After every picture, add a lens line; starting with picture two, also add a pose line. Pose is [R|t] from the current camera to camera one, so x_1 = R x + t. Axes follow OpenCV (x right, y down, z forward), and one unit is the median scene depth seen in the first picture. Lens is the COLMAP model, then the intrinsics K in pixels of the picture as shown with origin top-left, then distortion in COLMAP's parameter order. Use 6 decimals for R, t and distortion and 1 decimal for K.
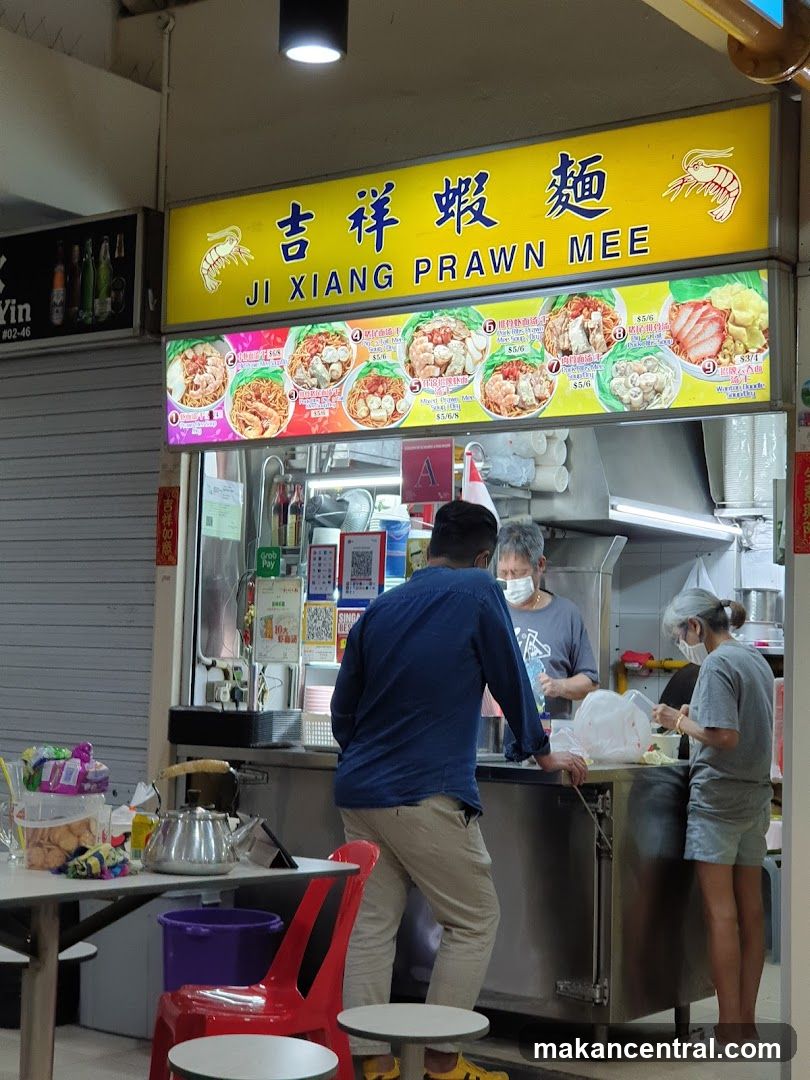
lens RADIAL K [[1678.3, 0, 431.0], [0, 1678.3, 528.7], [0, 0, 1]] dist [0.105664, 0.000000]
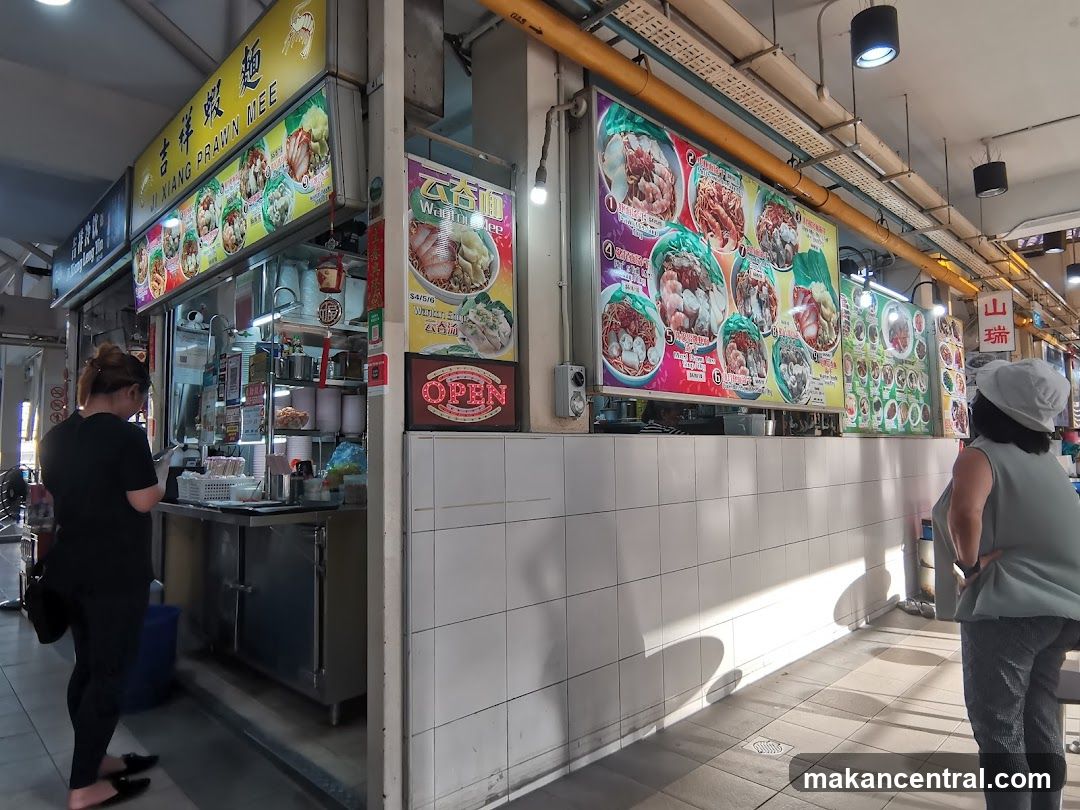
lens RADIAL K [[659.1, 0, 542.6], [0, 659.1, 406.9], [0, 0, 1]] dist [0.025117, -0.020648]
pose [[0.984825, -0.047683, -0.166869, 0.366164], [0.049752, 0.998728, 0.008241, 0.063358], [0.166263, -0.016418, 0.985945, 0.504869]]
